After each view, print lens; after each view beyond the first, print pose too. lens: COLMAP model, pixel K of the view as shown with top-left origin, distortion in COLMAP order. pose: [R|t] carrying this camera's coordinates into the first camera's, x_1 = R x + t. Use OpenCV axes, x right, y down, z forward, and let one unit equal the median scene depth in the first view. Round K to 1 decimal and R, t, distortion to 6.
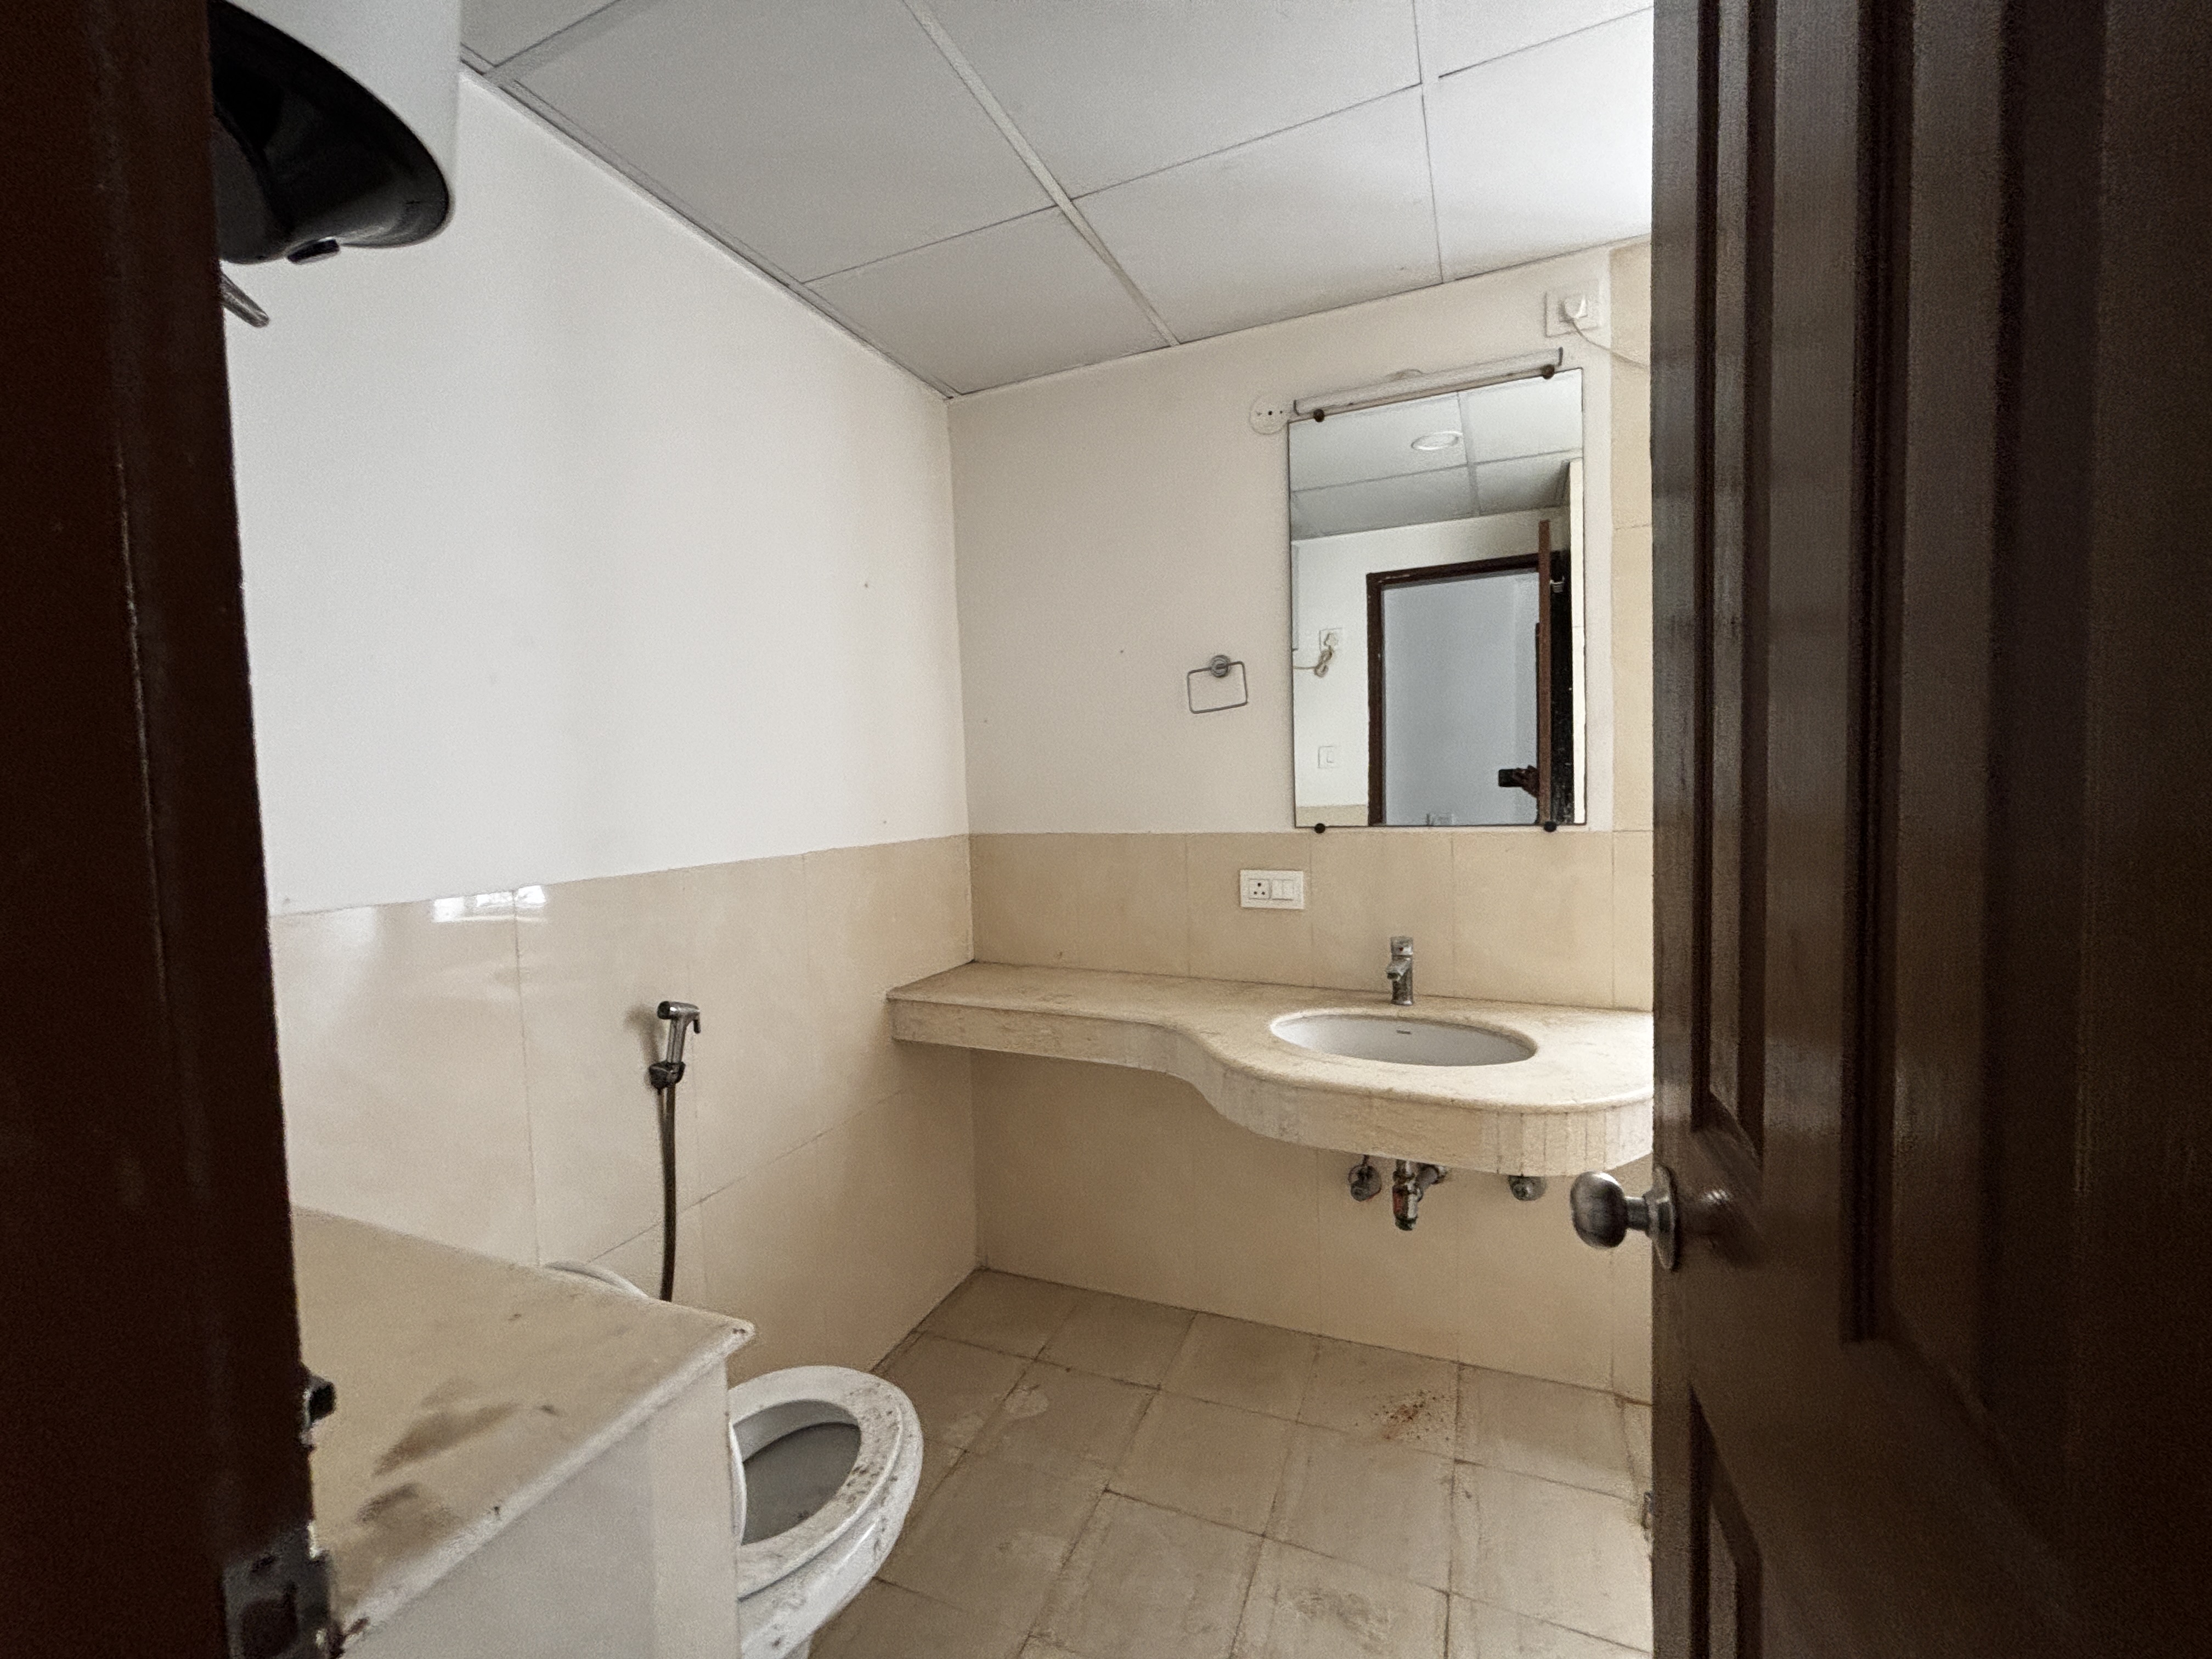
lens RADIAL K [[894.5, 0, 1104.2], [0, 894.5, 813.6], [0, 0, 1]] dist [-0.010370, -0.000107]
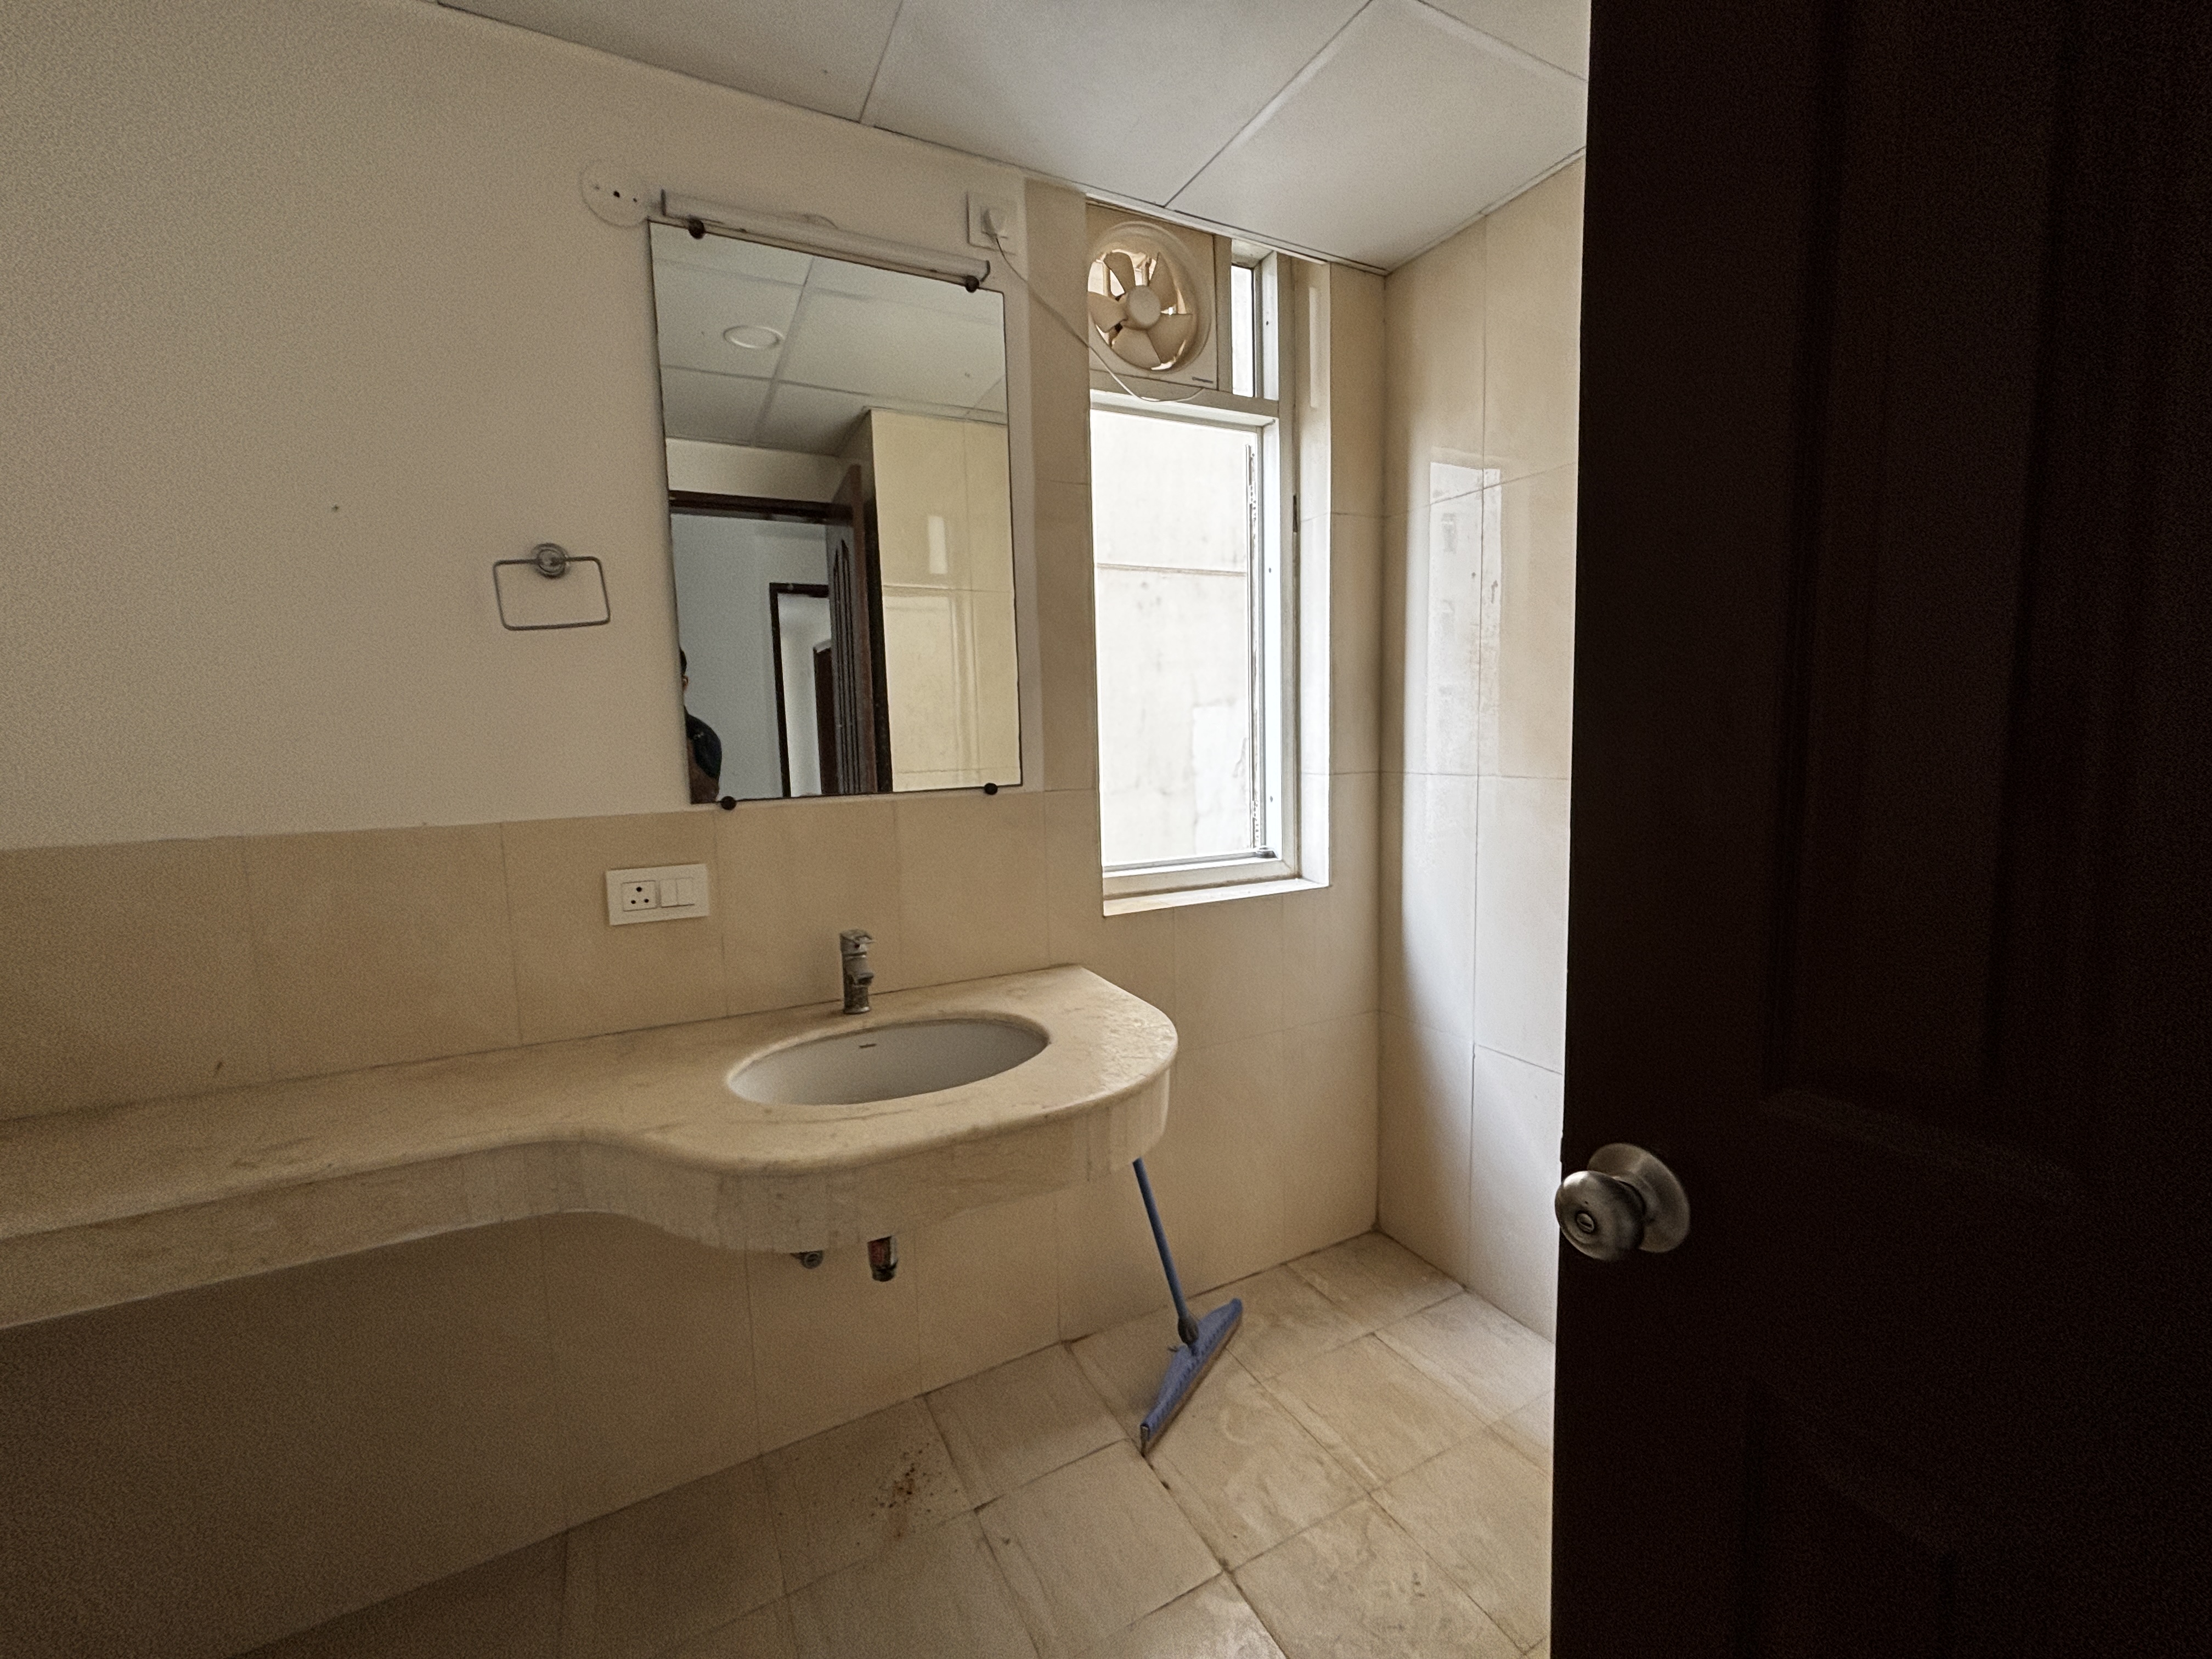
lens RADIAL K [[894.5, 0, 1104.2], [0, 894.5, 813.6], [0, 0, 1]] dist [-0.010370, -0.000107]
pose [[0.623720, -0.064089, 0.779016, -0.148200], [0.037589, 0.997939, 0.052004, -0.001719], [-0.780744, -0.003154, 0.624844, 0.311638]]
